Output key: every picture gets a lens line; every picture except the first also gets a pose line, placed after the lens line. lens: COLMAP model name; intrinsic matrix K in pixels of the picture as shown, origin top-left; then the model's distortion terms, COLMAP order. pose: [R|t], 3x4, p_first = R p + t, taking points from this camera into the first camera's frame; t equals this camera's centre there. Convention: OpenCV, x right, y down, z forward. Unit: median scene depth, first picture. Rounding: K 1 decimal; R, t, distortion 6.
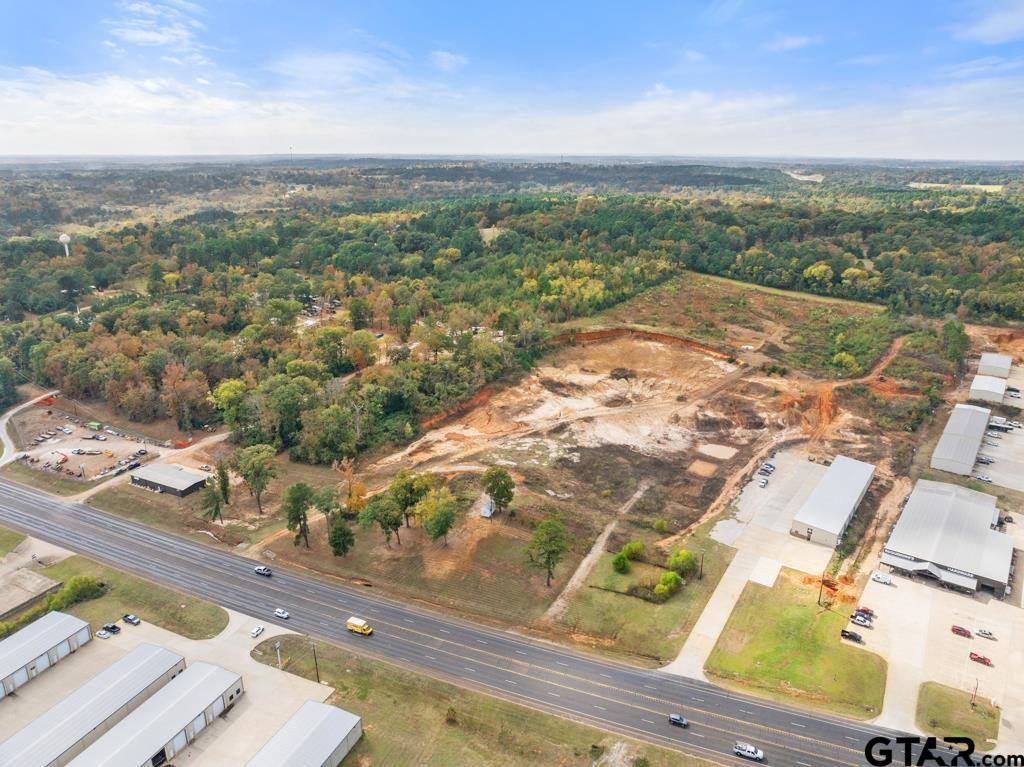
lens RADIAL K [[732.7, 0, 513.1], [0, 732.7, 386.6], [0, 0, 1]] dist [-0.047217, 0.016681]
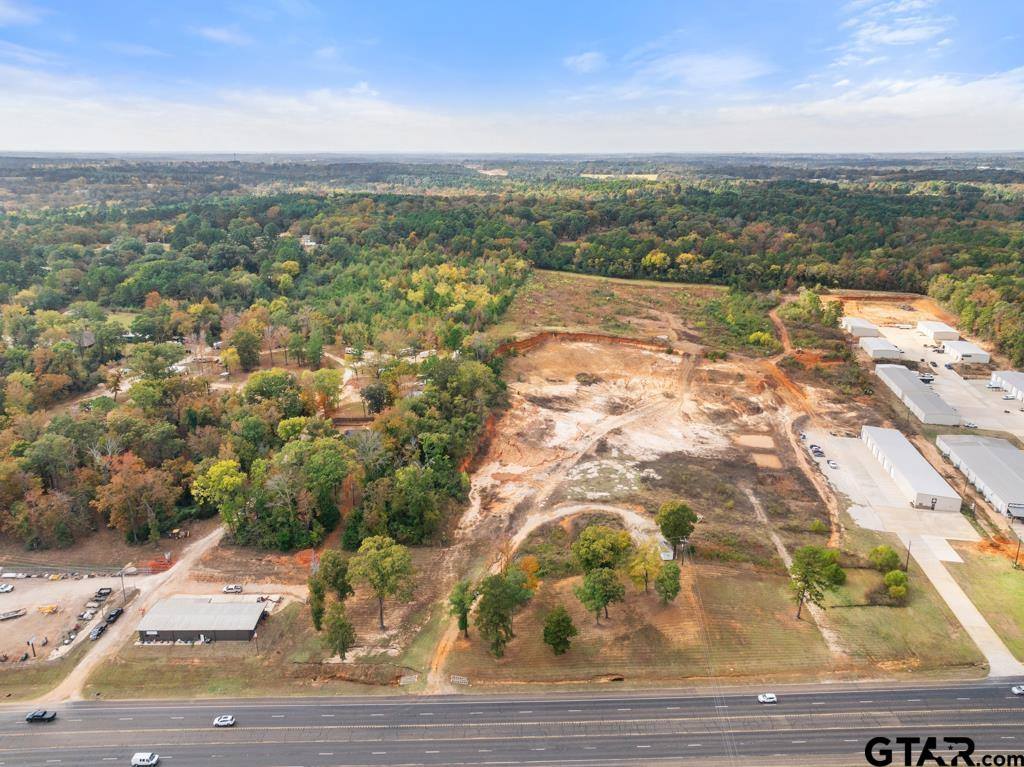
lens RADIAL K [[732.7, 0, 509.5], [0, 732.7, 381.7], [0, 0, 1]] dist [-0.047217, 0.016681]
pose [[0.900240, -0.136954, 0.413293, -0.398399], [0.139807, 0.989900, 0.023496, -0.059919], [-0.412337, 0.036629, 0.910295, 0.205746]]
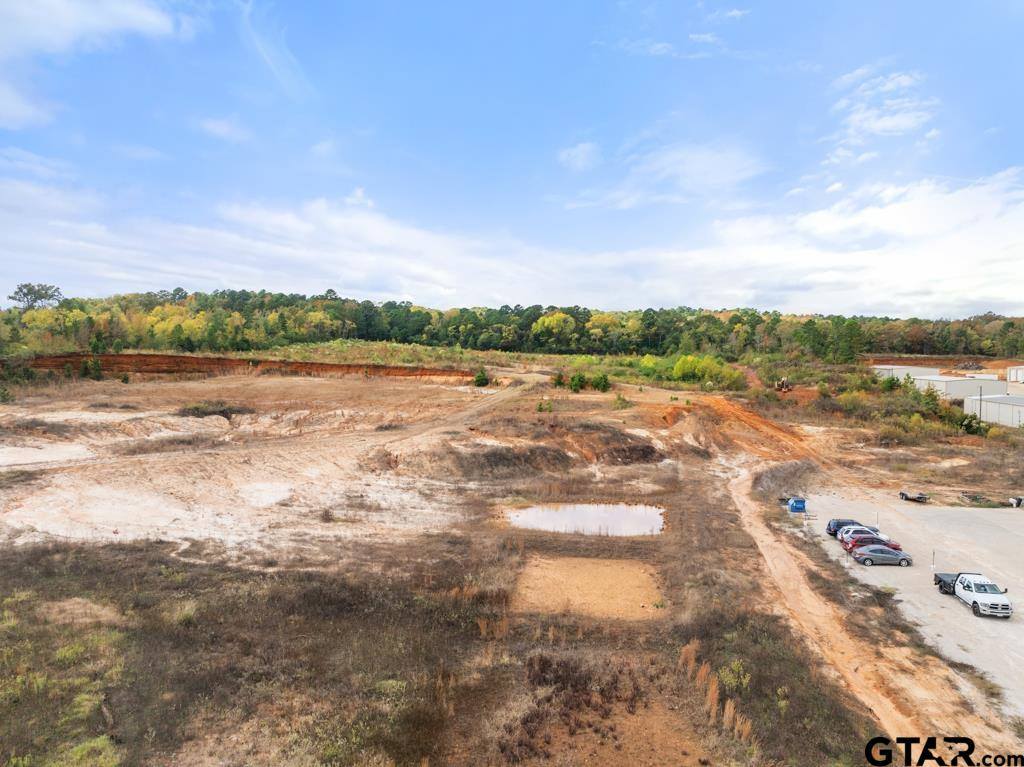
lens RADIAL K [[732.7, 0, 509.7], [0, 732.7, 377.7], [0, 0, 1]] dist [-0.047217, 0.016681]
pose [[0.901434, -0.020245, 0.432444, 0.147796], [0.141721, 0.957665, -0.250585, 0.092357], [-0.409063, 0.287172, 0.866141, 0.738574]]
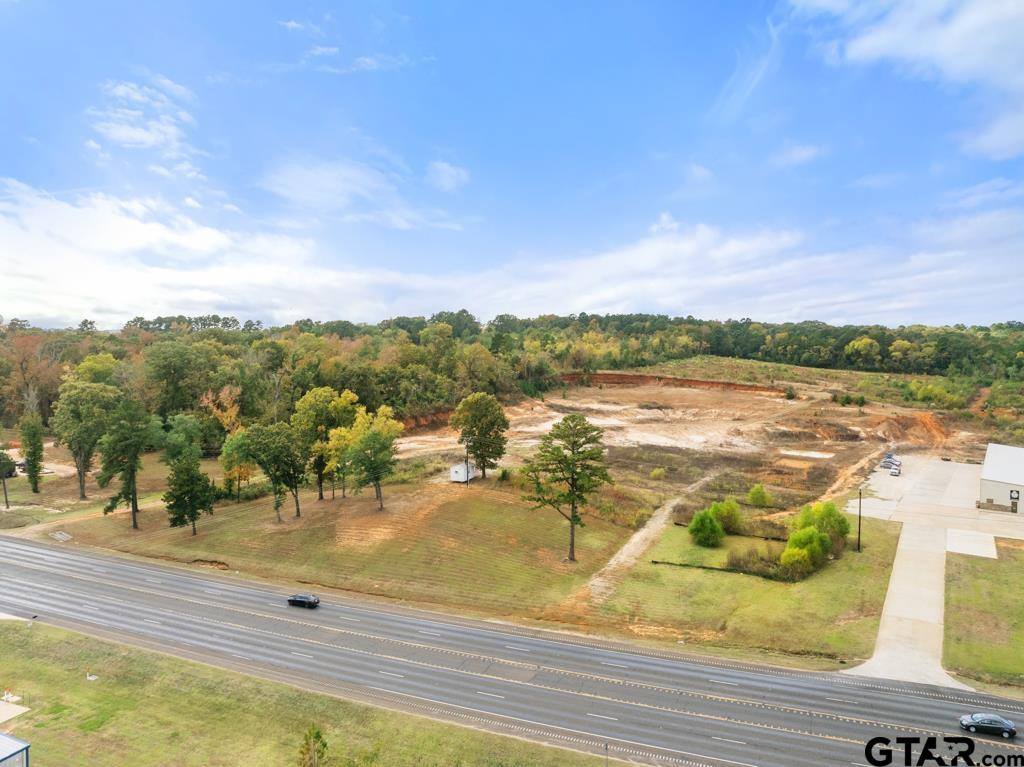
lens RADIAL K [[732.7, 0, 547.2], [0, 732.7, 387.8], [0, 0, 1]] dist [-0.047217, 0.016681]
pose [[0.998898, 0.012085, 0.045348, 0.004052], [-0.000211, 0.967423, -0.253165, 0.186176], [-0.046930, 0.252877, 0.966360, 0.310525]]
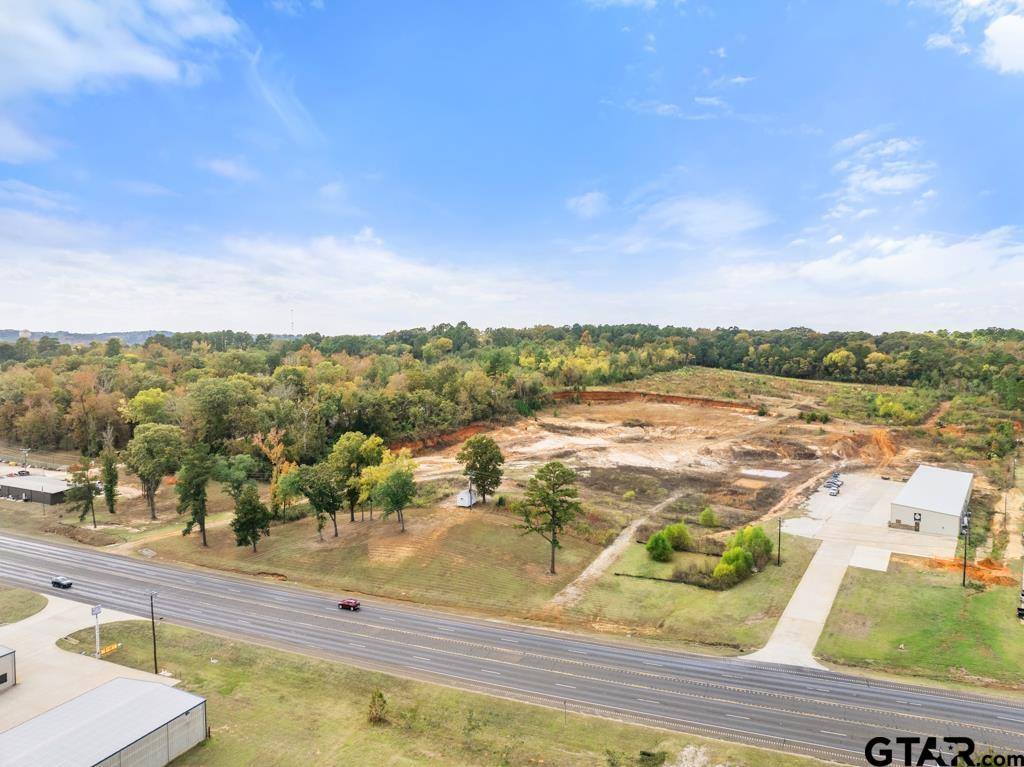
lens RADIAL K [[732.7, 0, 533.8], [0, 732.7, 392.3], [0, 0, 1]] dist [-0.047217, 0.016681]
pose [[0.999536, 0.006524, 0.029750, 0.006731], [0.000836, 0.970542, -0.240929, 0.178245], [-0.030445, 0.240842, 0.970087, 0.208146]]
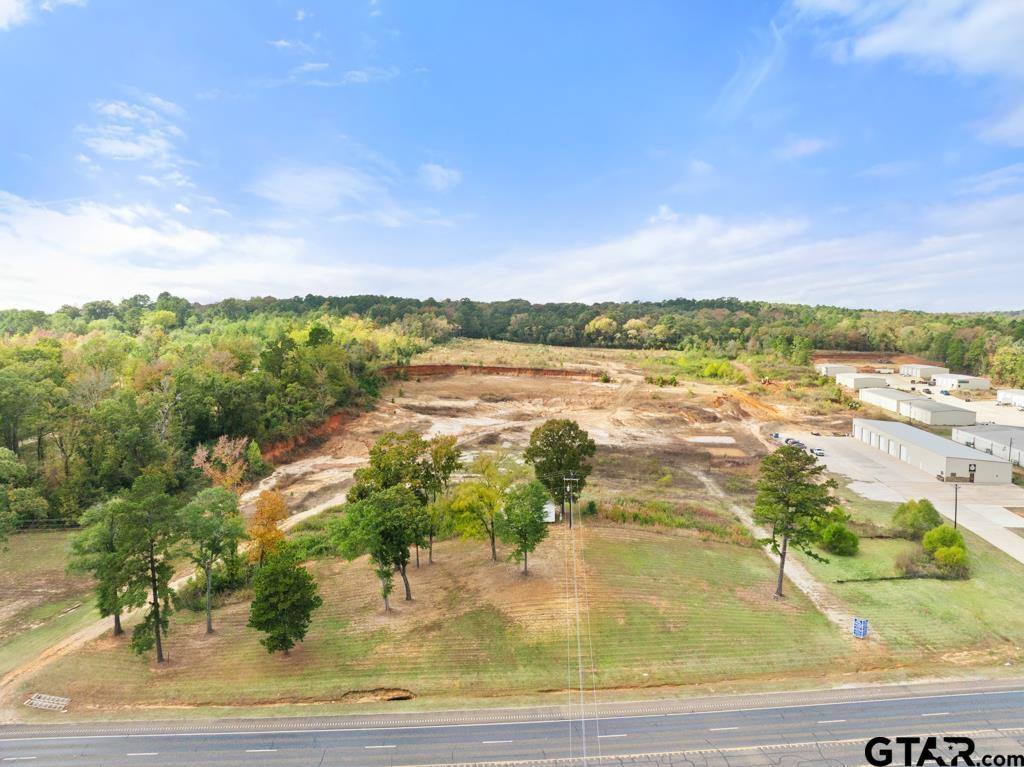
lens RADIAL K [[732.7, 0, 524.9], [0, 732.7, 398.8], [0, 0, 1]] dist [-0.047217, 0.016681]
pose [[0.876875, -0.056950, 0.477333, -0.207921], [0.154644, 0.973594, -0.167929, 0.131112], [-0.455165, 0.221069, 0.862527, 0.415489]]
